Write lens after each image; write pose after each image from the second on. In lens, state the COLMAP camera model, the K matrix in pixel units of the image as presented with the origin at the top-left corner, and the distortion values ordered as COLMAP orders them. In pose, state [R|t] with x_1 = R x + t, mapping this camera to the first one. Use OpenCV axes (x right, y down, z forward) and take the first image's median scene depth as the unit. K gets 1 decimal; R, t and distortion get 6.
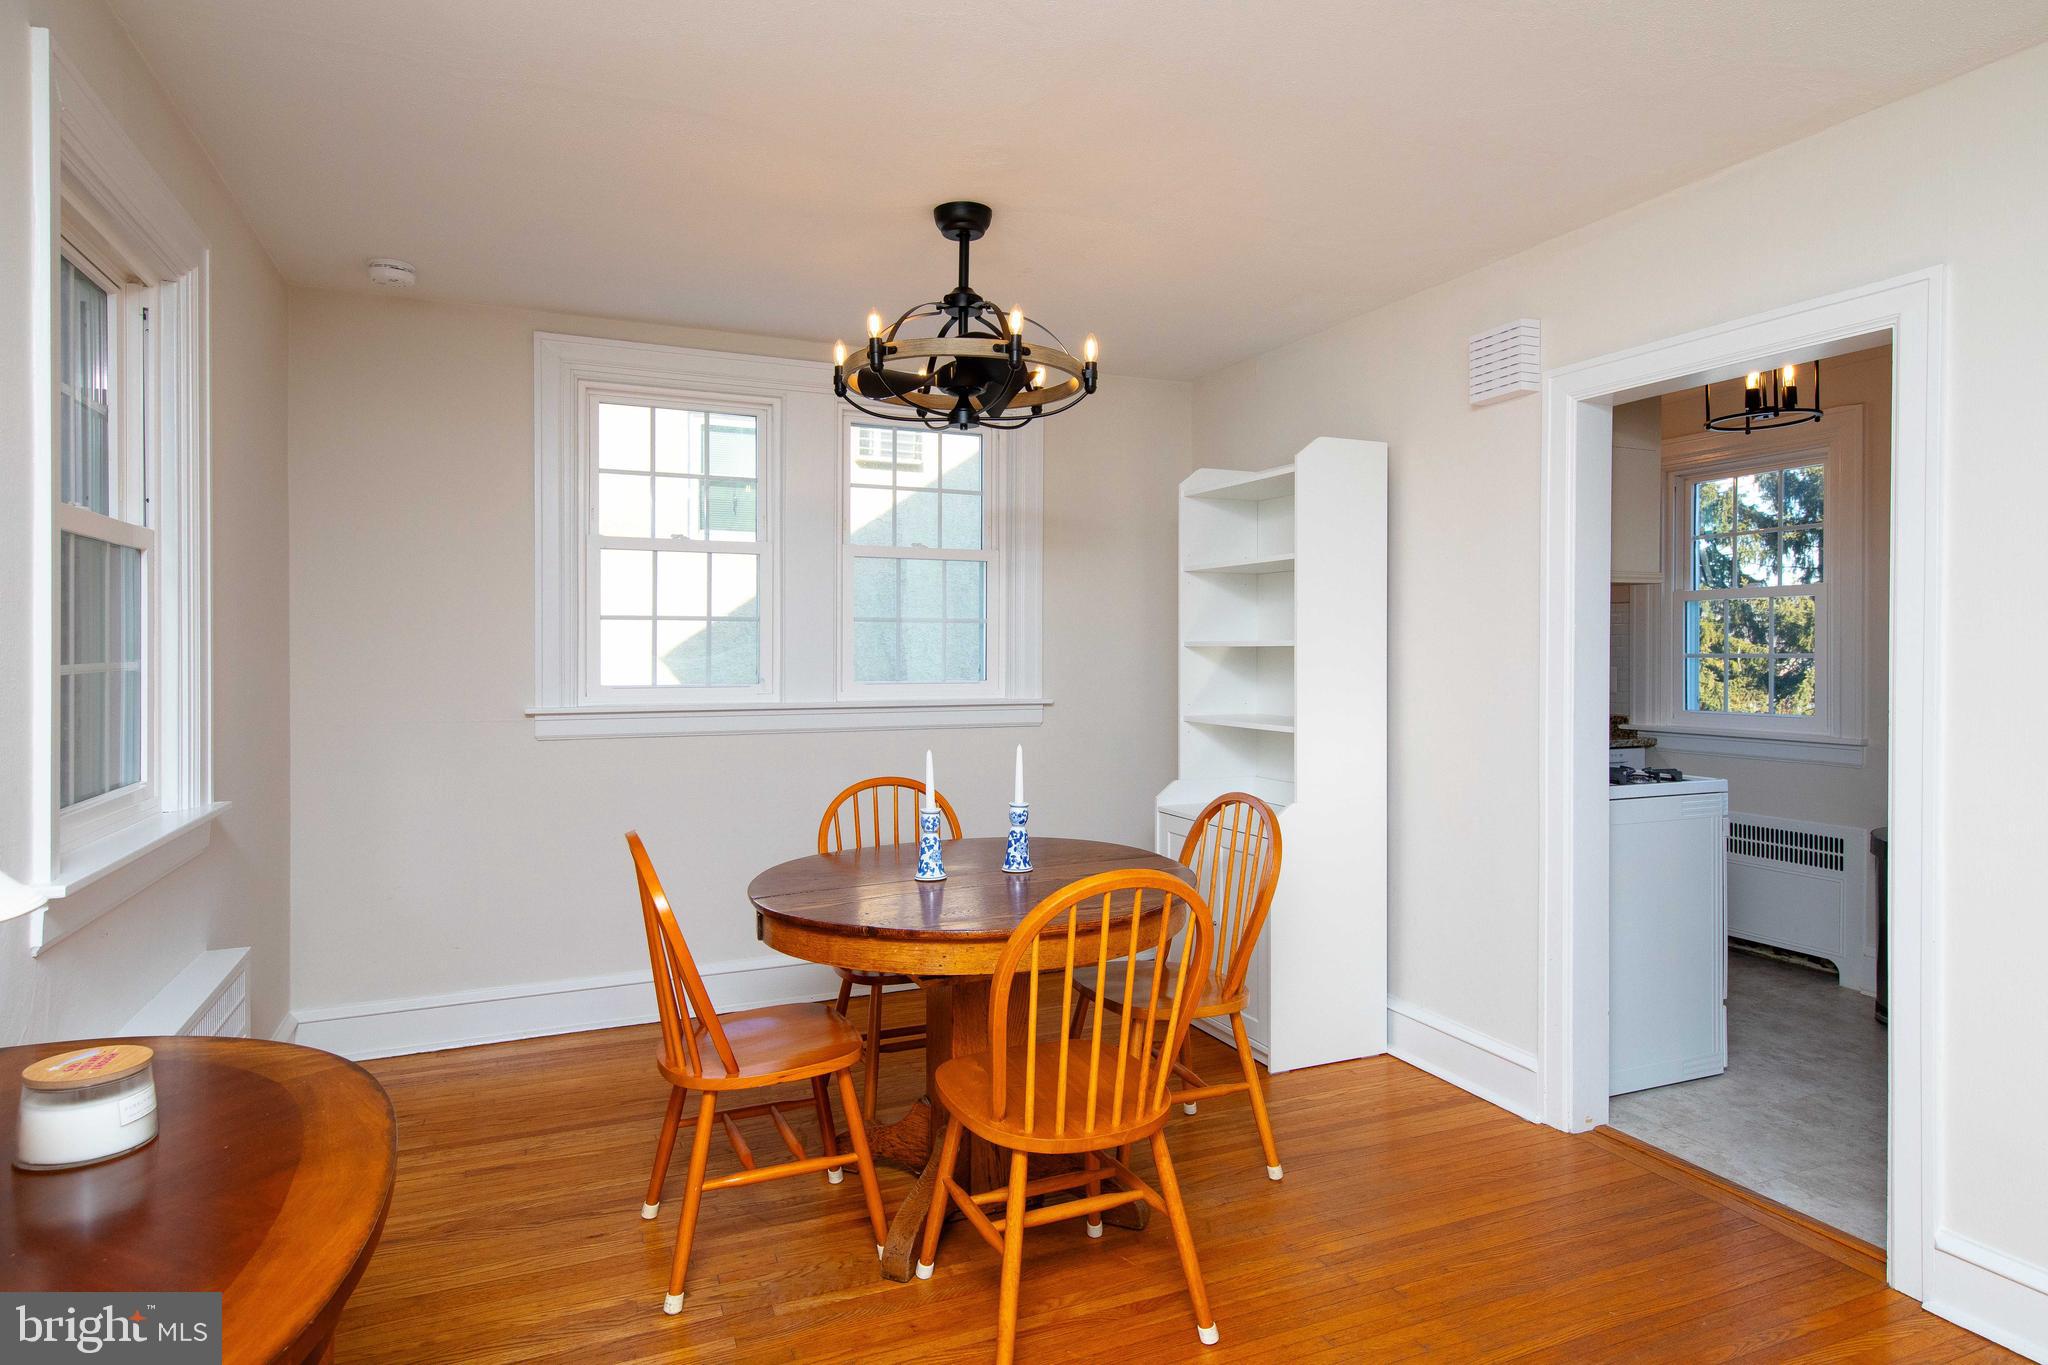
lens RADIAL K [[1156.7, 0, 1027.0], [0, 1156.7, 660.4], [0, 0, 1]] dist [-0.026124, 0.047627]
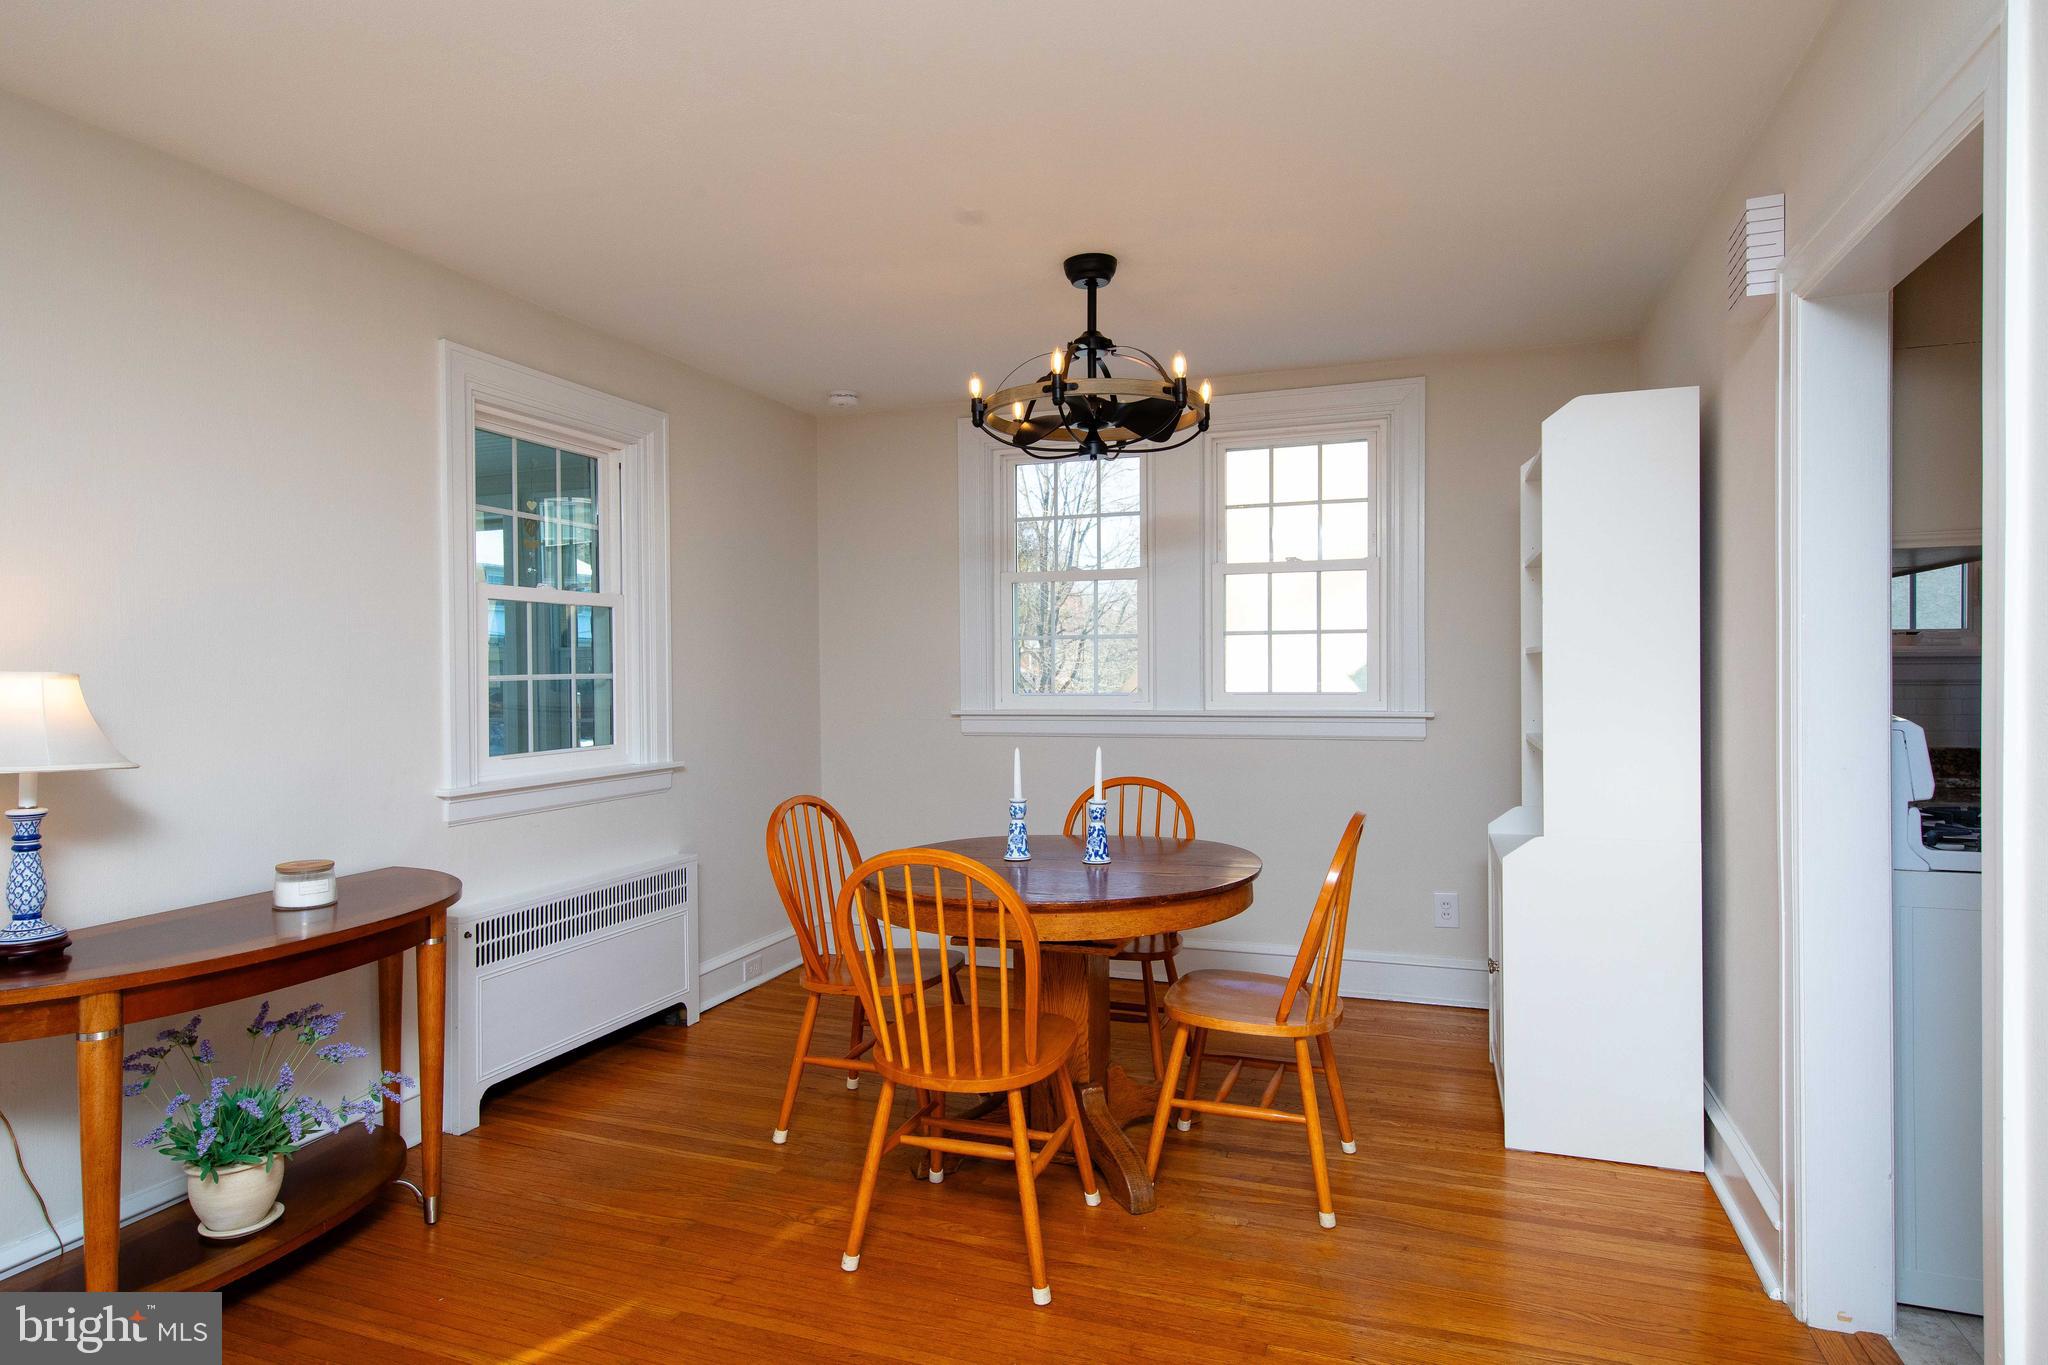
lens RADIAL K [[1120.2, 0, 1024.0], [0, 1120.2, 682.5], [0, 0, 1]] dist [-0.013522, 0.000336]
pose [[0.720420, 0.000169, -0.693538, 0.634834], [0.004738, 0.999975, 0.005166, 0.006391], [0.693522, -0.007008, 0.720401, 0.184724]]
